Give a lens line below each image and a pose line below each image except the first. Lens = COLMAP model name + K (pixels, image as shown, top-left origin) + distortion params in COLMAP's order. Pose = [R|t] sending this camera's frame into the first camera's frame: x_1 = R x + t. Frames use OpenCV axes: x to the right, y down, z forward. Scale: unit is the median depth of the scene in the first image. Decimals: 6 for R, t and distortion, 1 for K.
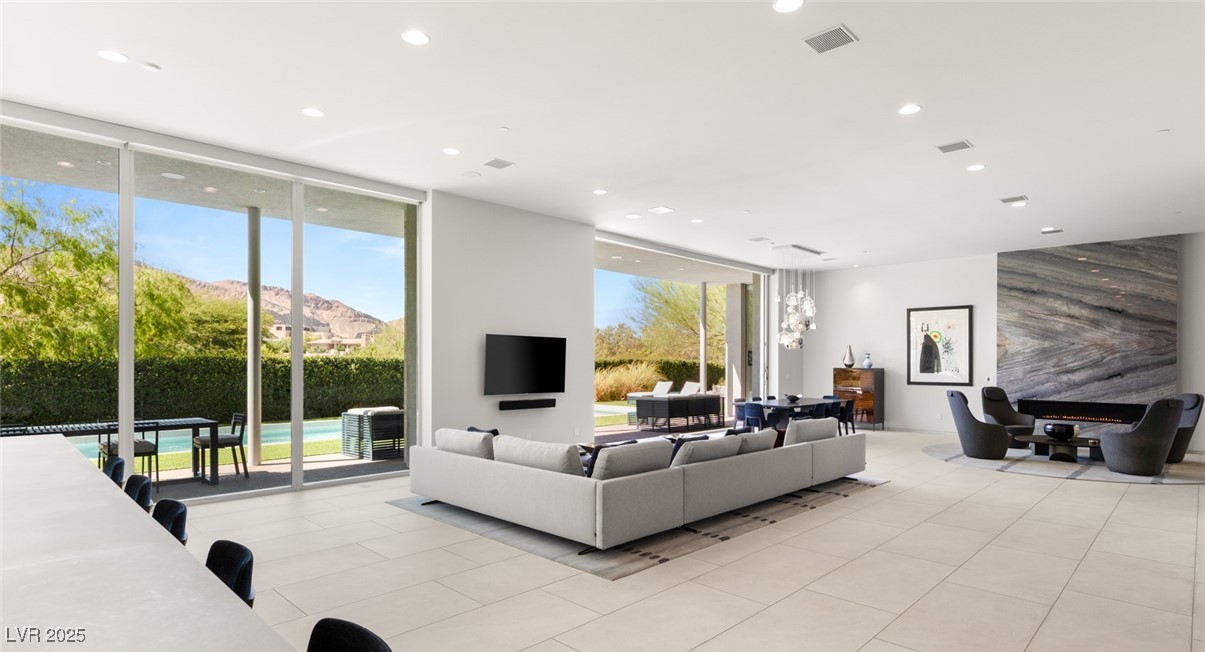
lens RADIAL K [[618.5, 0, 601.9], [0, 618.5, 359.9], [0, 0, 1]] dist [-0.010931, 0.003078]
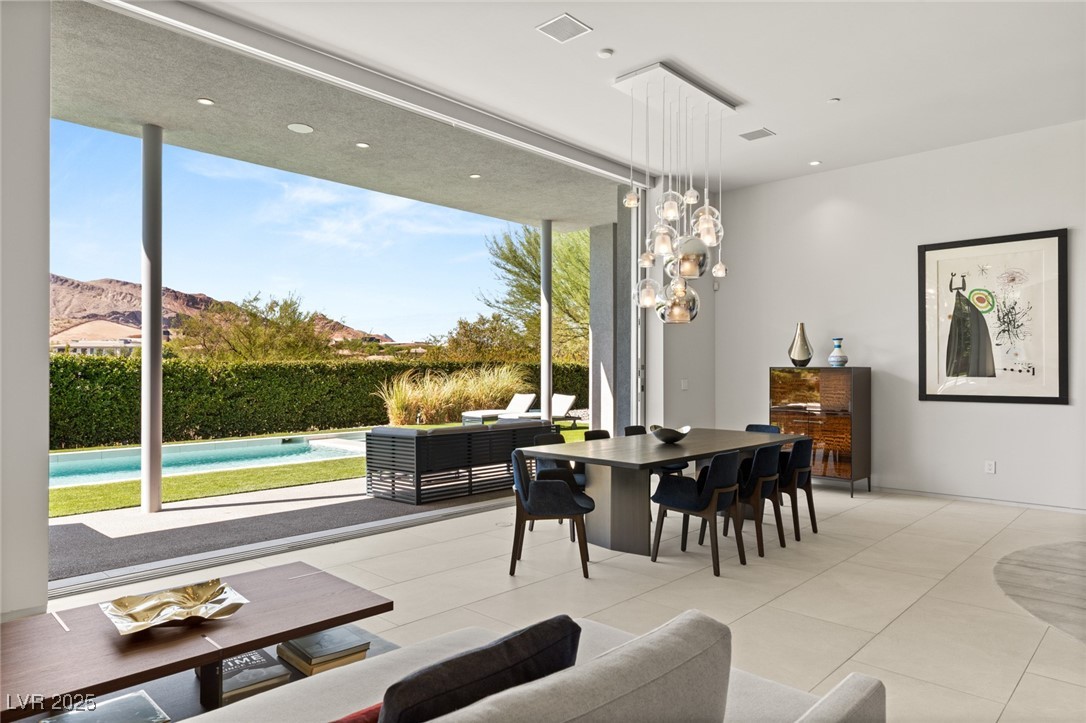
lens RADIAL K [[687.3, 0, 540.0], [0, 687.3, 368.5], [0, 0, 1]] dist [0.003934, 0.001684]
pose [[0.999886, -0.002740, 0.014833, 0.205117], [0.002730, 0.999996, 0.000700, 0.014967], [-0.014835, -0.000660, 0.999890, 0.506074]]
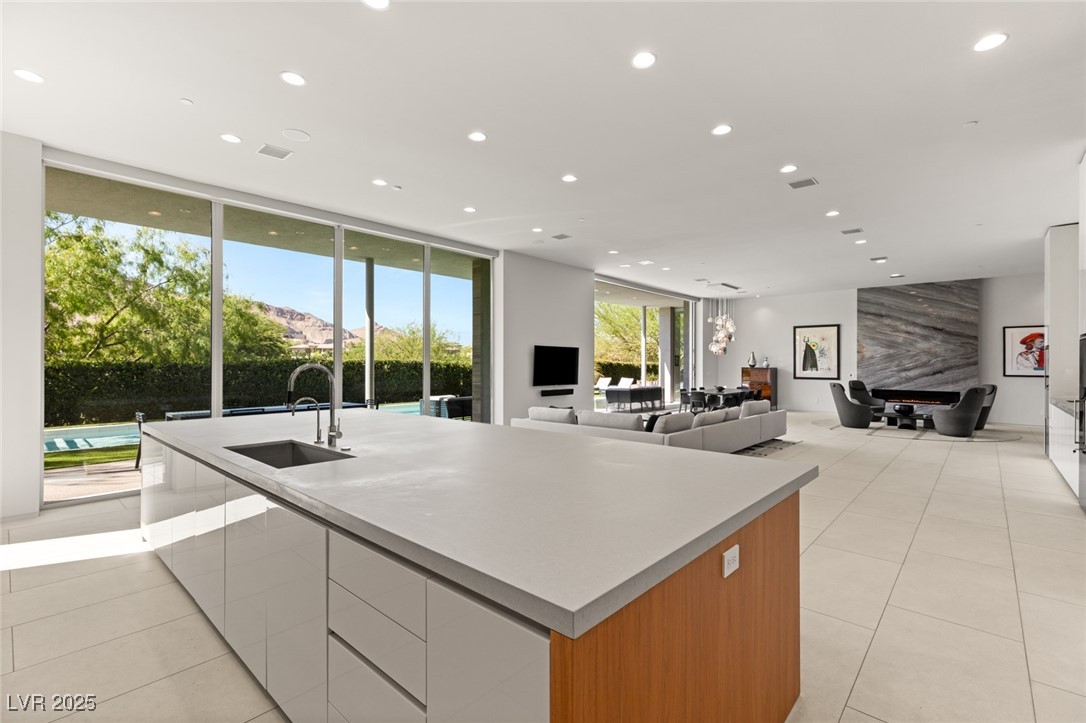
lens RADIAL K [[490.8, 0, 545.1], [0, 490.8, 358.8], [0, 0, 1]] dist [0.002669, -0.001232]
pose [[0.999004, -0.000531, 0.044624, -0.148881], [0.000717, 0.999991, -0.004141, -0.003112], [-0.044621, 0.004169, 0.998995, -0.129507]]
